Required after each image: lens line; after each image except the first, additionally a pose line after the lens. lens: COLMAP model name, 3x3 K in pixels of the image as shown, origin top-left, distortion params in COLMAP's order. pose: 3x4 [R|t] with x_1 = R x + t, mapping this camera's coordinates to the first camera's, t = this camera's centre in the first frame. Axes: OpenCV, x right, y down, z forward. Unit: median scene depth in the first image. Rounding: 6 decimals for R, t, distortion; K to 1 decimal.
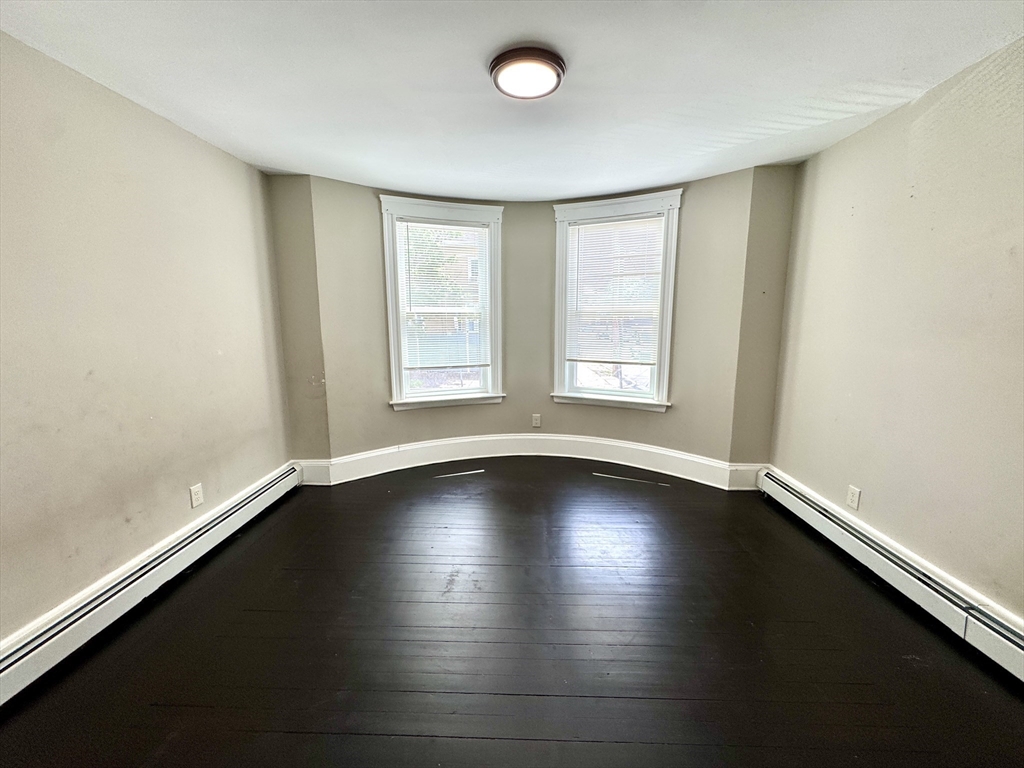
lens RADIAL K [[442.0, 0, 508.7], [0, 442.0, 392.9], [0, 0, 1]] dist [0.000625, -0.000265]
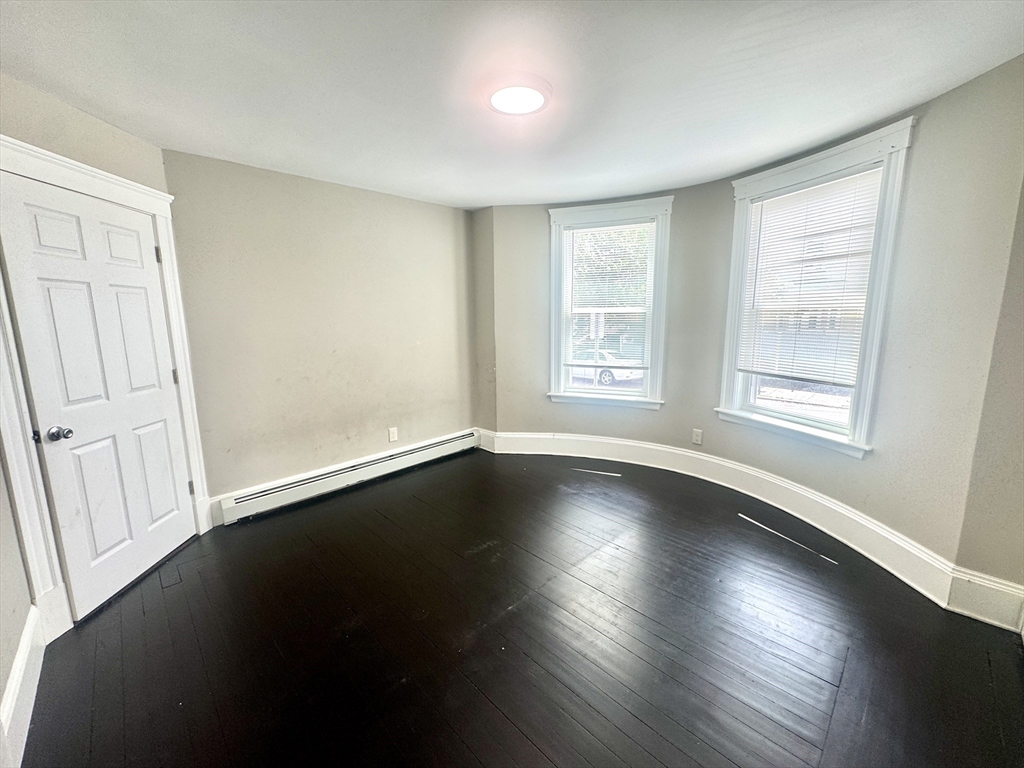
lens RADIAL K [[442.0, 0, 508.7], [0, 442.0, 392.9], [0, 0, 1]] dist [0.000625, -0.000265]
pose [[0.687806, 0.122290, -0.715519, 0.466622], [-0.113244, 0.991715, 0.060636, -0.037013], [0.717007, 0.039323, 0.695956, 0.145718]]
